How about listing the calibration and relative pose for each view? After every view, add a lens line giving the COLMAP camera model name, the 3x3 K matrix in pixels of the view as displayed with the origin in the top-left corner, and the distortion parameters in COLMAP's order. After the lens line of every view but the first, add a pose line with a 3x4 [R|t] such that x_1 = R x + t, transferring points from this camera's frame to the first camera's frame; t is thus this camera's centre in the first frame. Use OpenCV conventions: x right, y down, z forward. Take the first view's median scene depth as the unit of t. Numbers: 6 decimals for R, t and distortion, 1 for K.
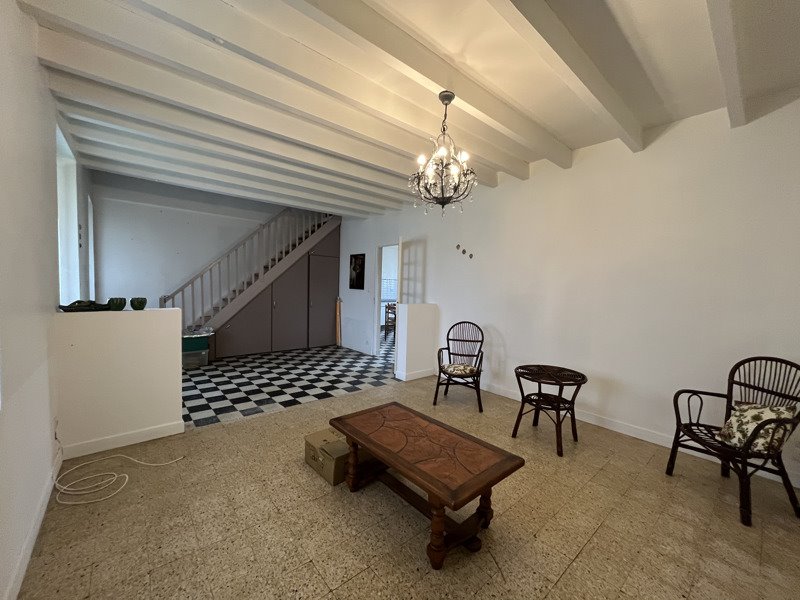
lens RADIAL K [[320.4, 0, 399.0], [0, 320.4, 305.7], [0, 0, 1]] dist [-0.000776, -0.000038]
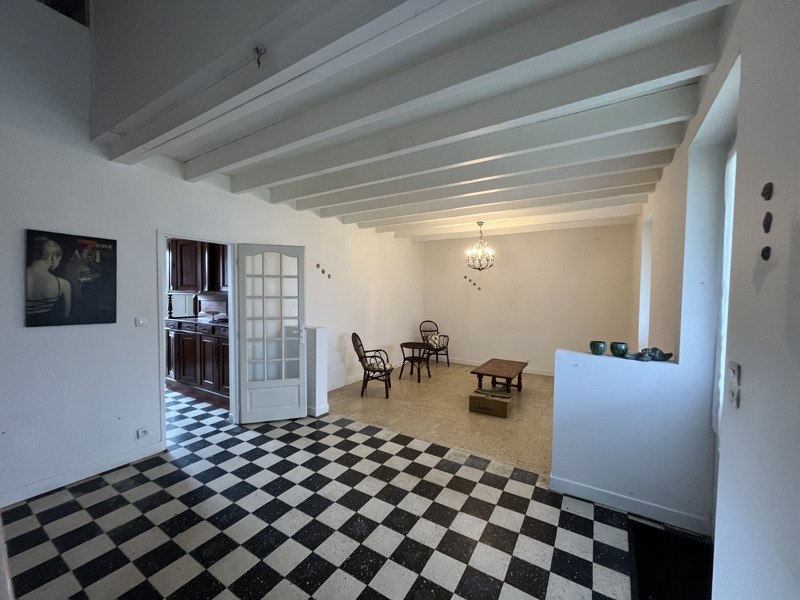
lens RADIAL K [[320.4, 0, 399.7], [0, 320.4, 301.6], [0, 0, 1]] dist [-0.000776, -0.000038]
pose [[-0.297400, -0.061972, 0.952740, -0.906130], [0.035087, 0.996508, 0.075772, -0.139939], [-0.954108, 0.055964, -0.294187, 1.077575]]
